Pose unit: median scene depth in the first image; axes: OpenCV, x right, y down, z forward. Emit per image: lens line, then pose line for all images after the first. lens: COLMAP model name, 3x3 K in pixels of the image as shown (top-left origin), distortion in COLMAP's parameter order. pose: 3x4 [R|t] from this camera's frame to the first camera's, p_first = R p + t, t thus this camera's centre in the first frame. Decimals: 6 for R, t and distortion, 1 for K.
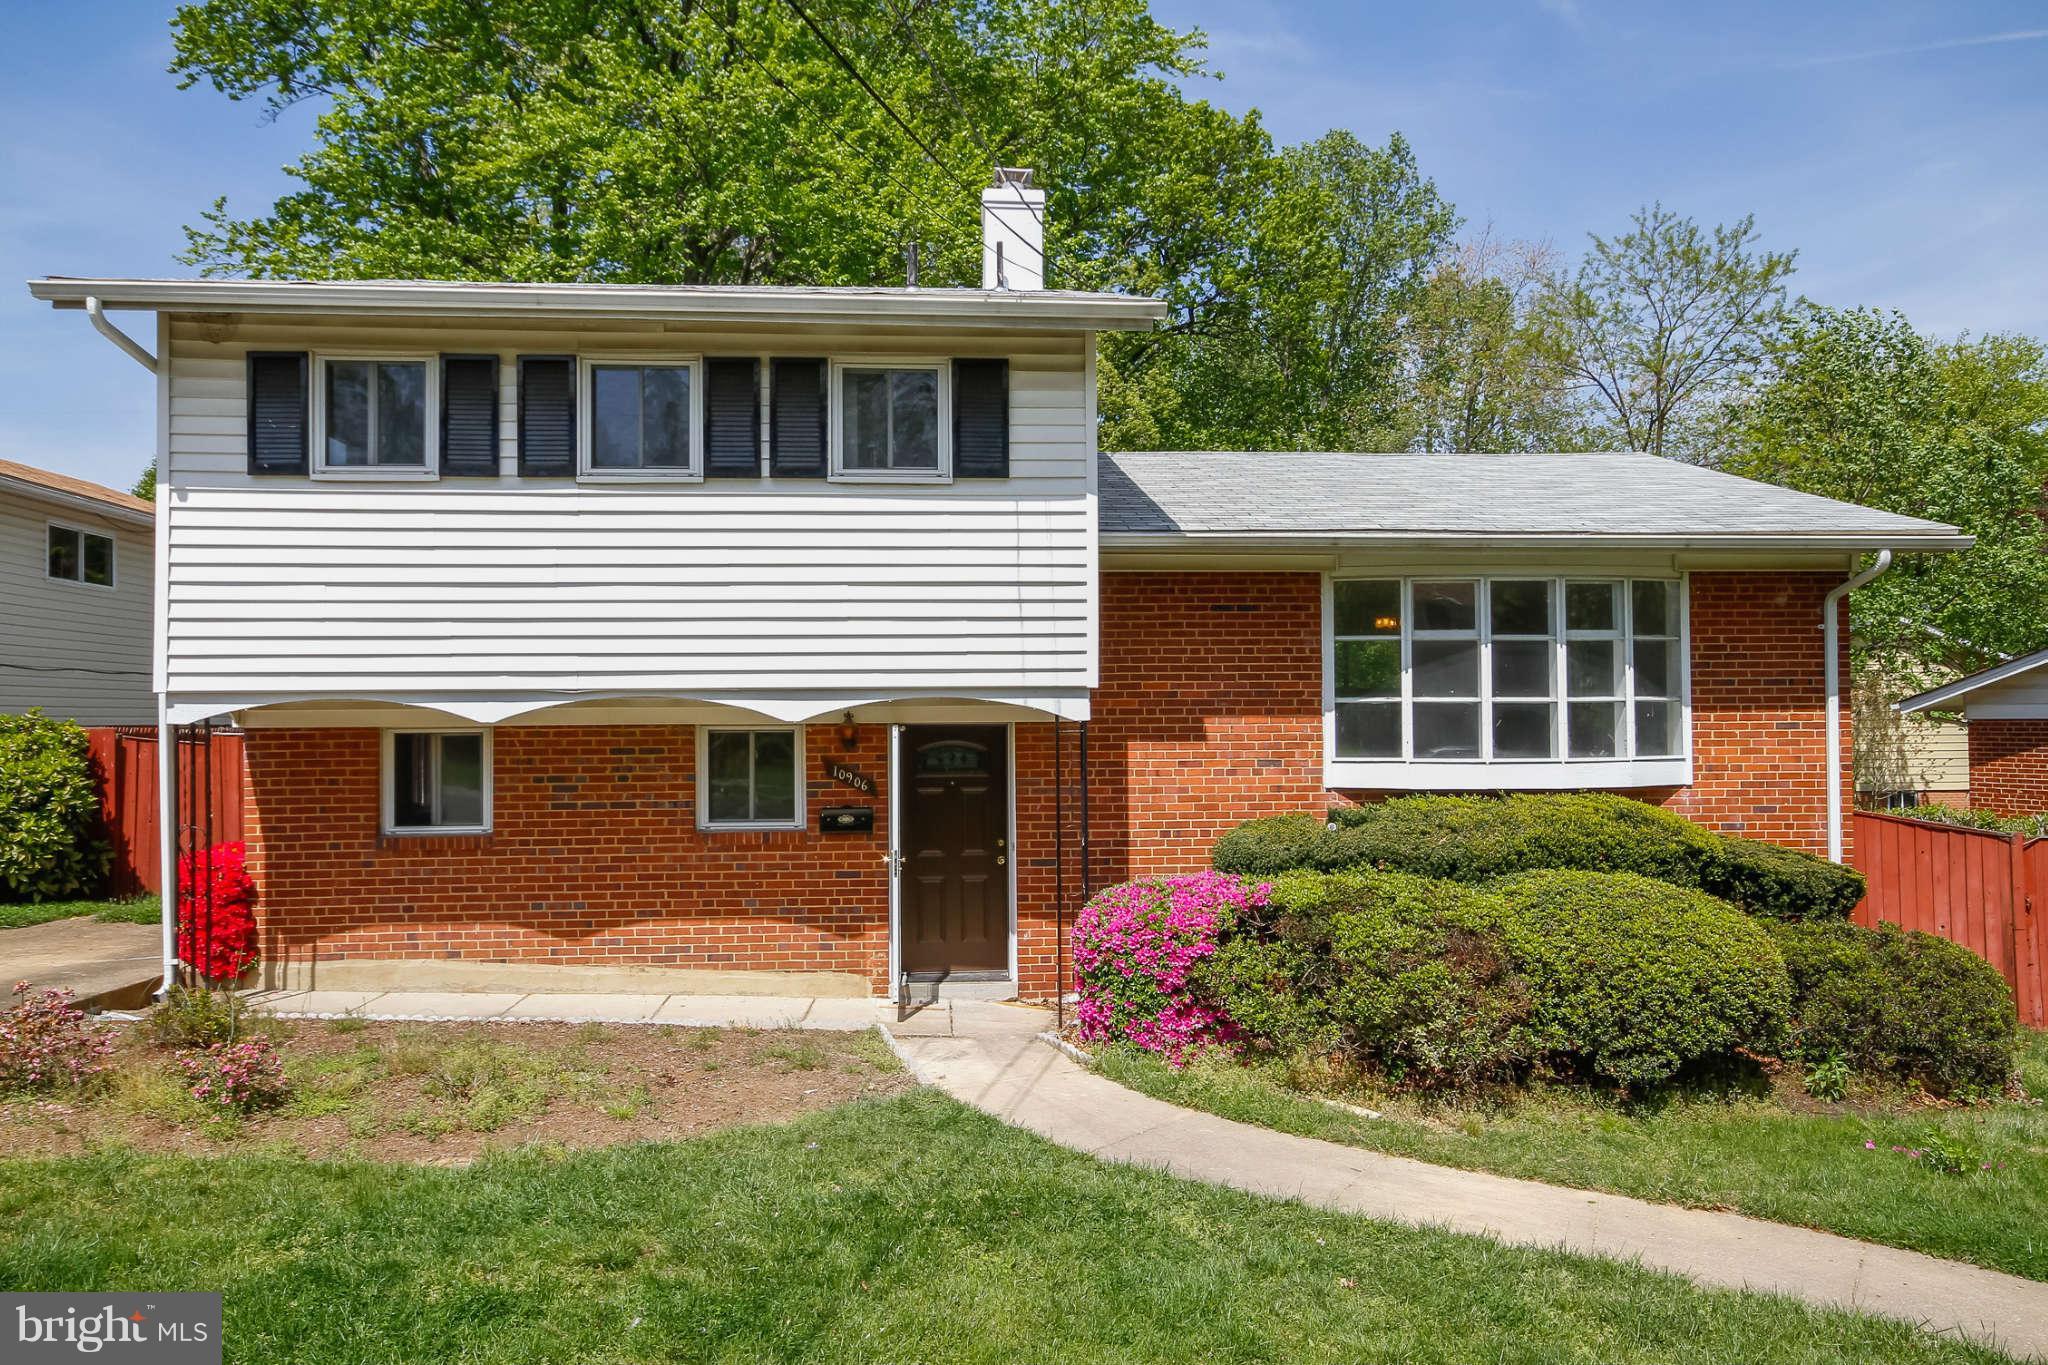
lens RADIAL K [[1469.4, 0, 1024.0], [0, 1469.4, 682.5], [0, 0, 1]] dist [-0.004668, 0.053910]
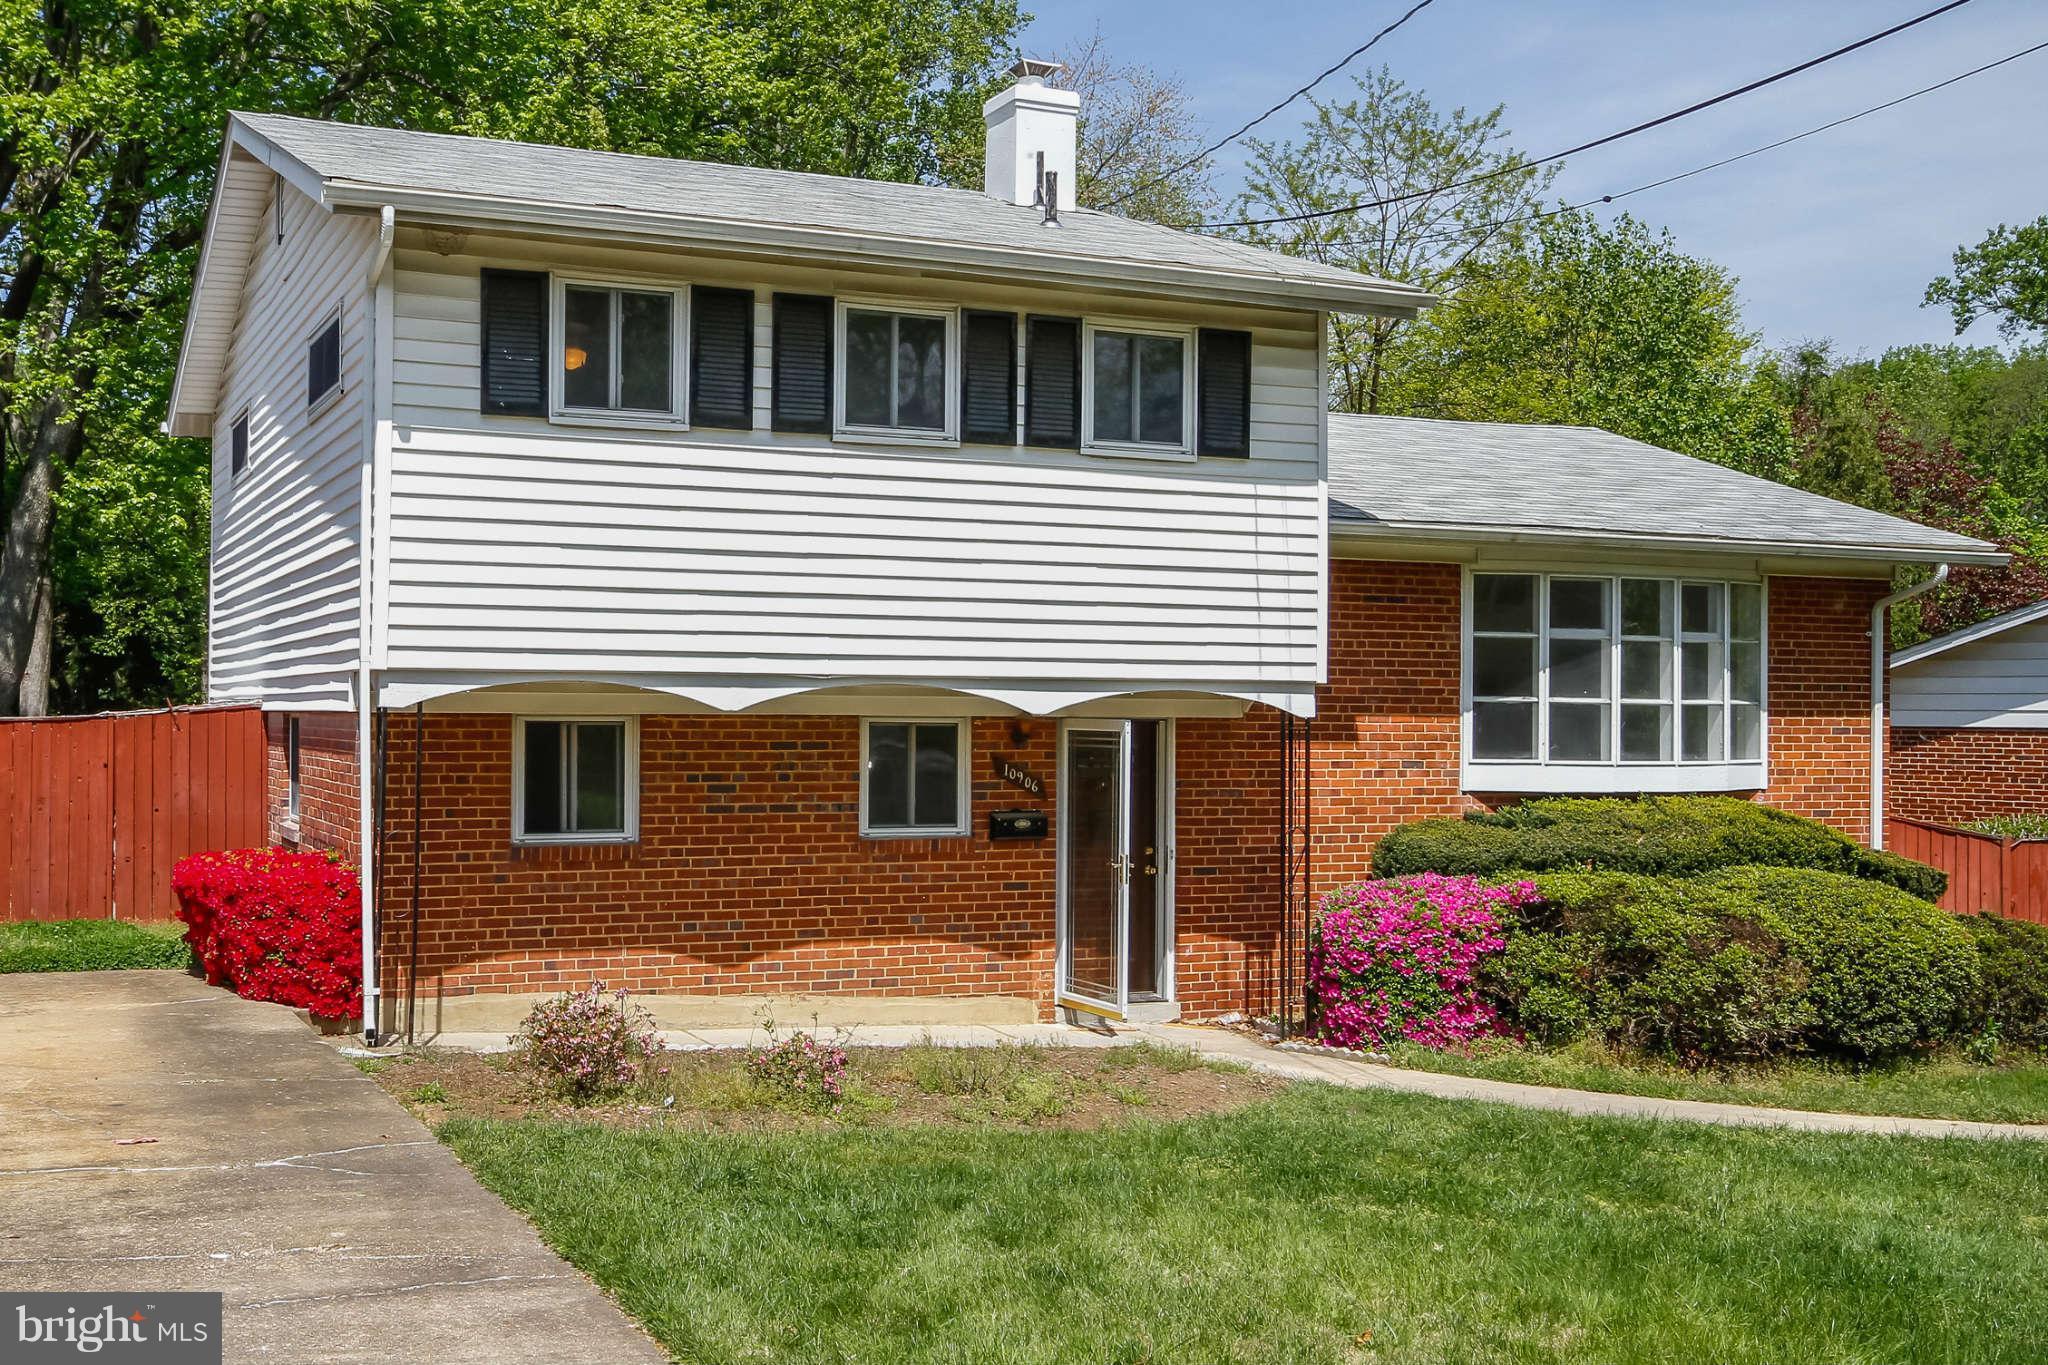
lens RADIAL K [[2280.5, 0, 1024.0], [0, 2280.5, 682.5], [0, 0, 1]] dist [0.013846, 0.029233]
pose [[0.935542, 0.018755, 0.352717, -0.615919], [-0.023125, 0.999699, 0.008181, -0.004233], [-0.352457, -0.015810, 0.935694, -0.298354]]
